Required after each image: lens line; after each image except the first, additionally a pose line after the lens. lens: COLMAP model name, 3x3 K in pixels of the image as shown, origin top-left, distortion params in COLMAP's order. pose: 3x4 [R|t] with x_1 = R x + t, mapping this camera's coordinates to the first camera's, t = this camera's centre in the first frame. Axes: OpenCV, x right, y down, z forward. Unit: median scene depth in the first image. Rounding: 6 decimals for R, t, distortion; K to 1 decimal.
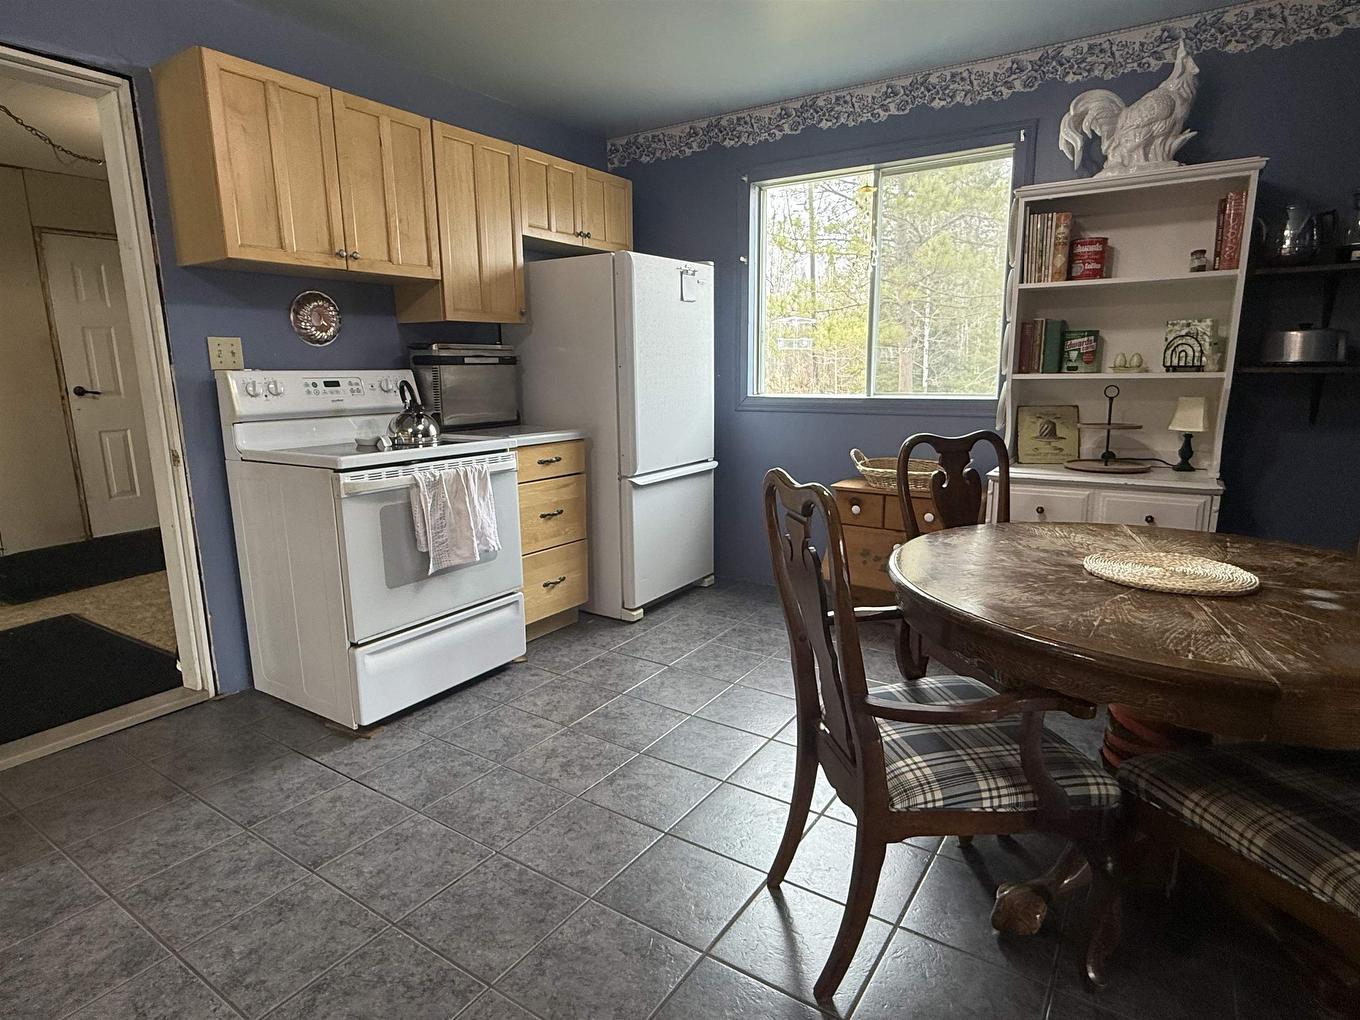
lens RADIAL K [[749.9, 0, 682.3], [0, 749.9, 508.8], [0, 0, 1]] dist [-0.002644, 0.000237]
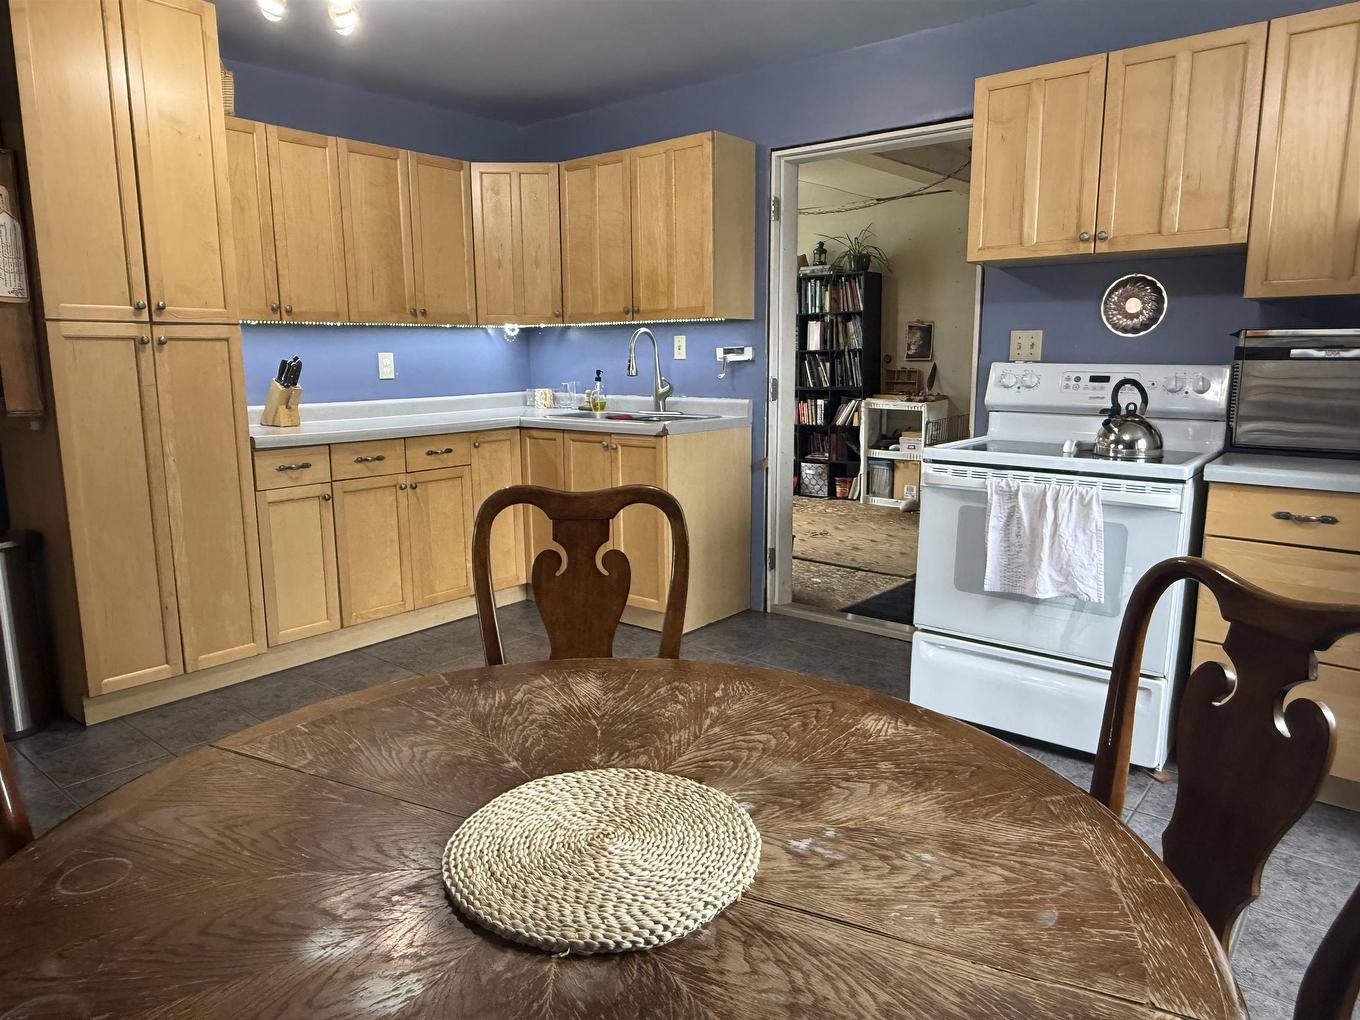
lens RADIAL K [[915.1, 0, 678.0], [0, 915.1, 506.4], [0, 0, 1]] dist [0.003141, 0.015227]
pose [[-0.108844, 0.178213, -0.977954, 0.745278], [-0.180441, 0.963913, 0.195737, -0.155029], [0.977545, 0.197768, -0.072759, 0.666719]]
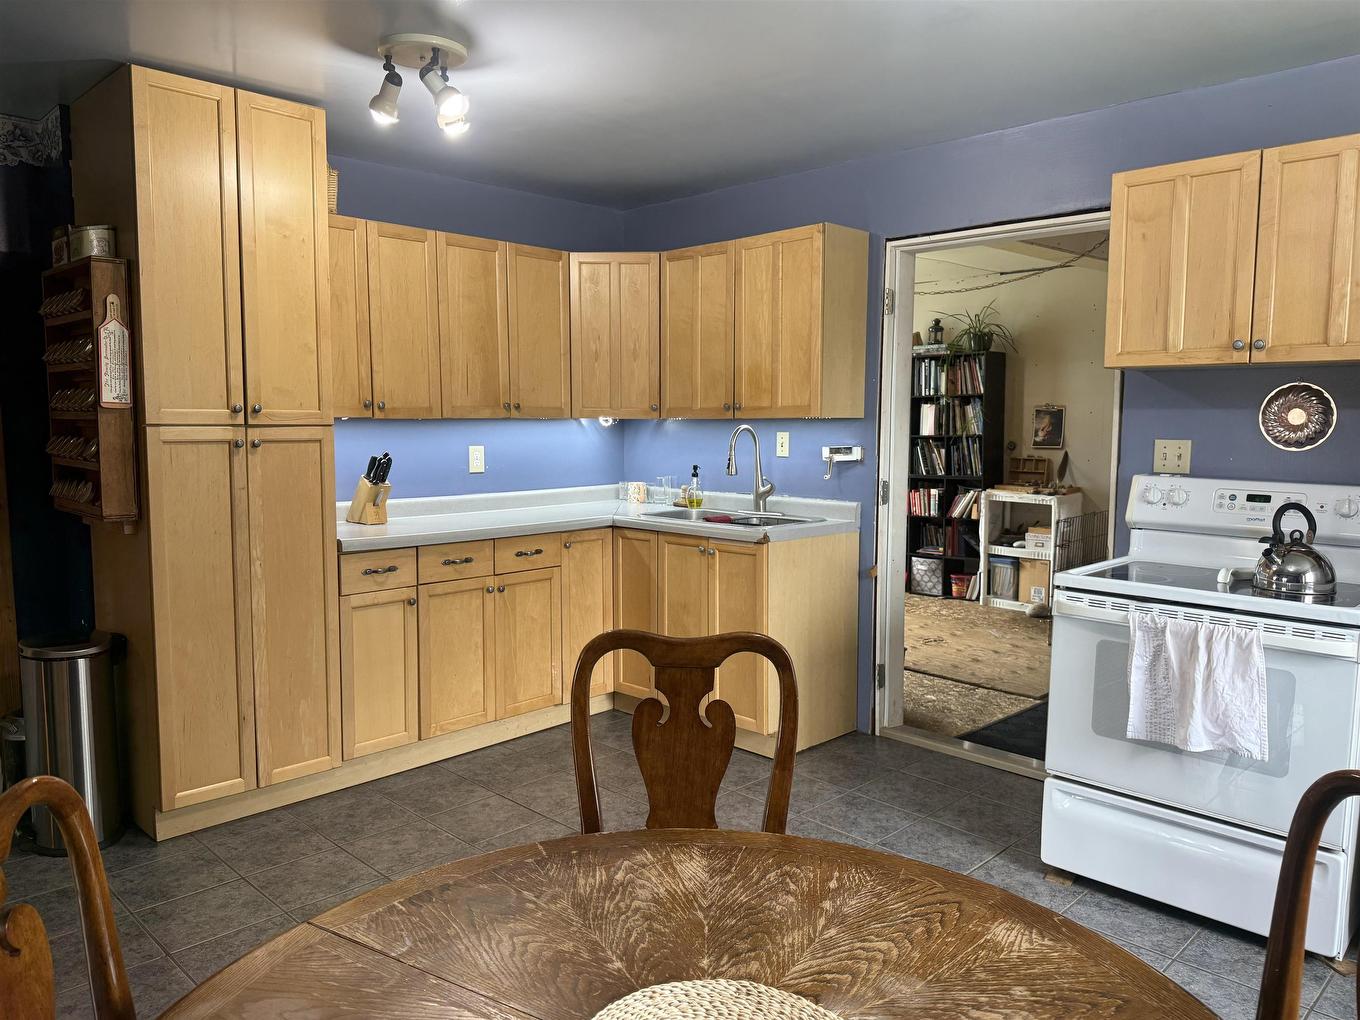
lens RADIAL K [[998.1, 0, 687.4], [0, 998.1, 511.2], [0, 0, 1]] dist [0.057442, -0.050369]
pose [[-0.195266, 0.104508, -0.975166, 0.766995], [-0.185896, 0.972338, 0.141428, -0.208424], [0.962972, 0.208895, -0.170437, 0.647464]]
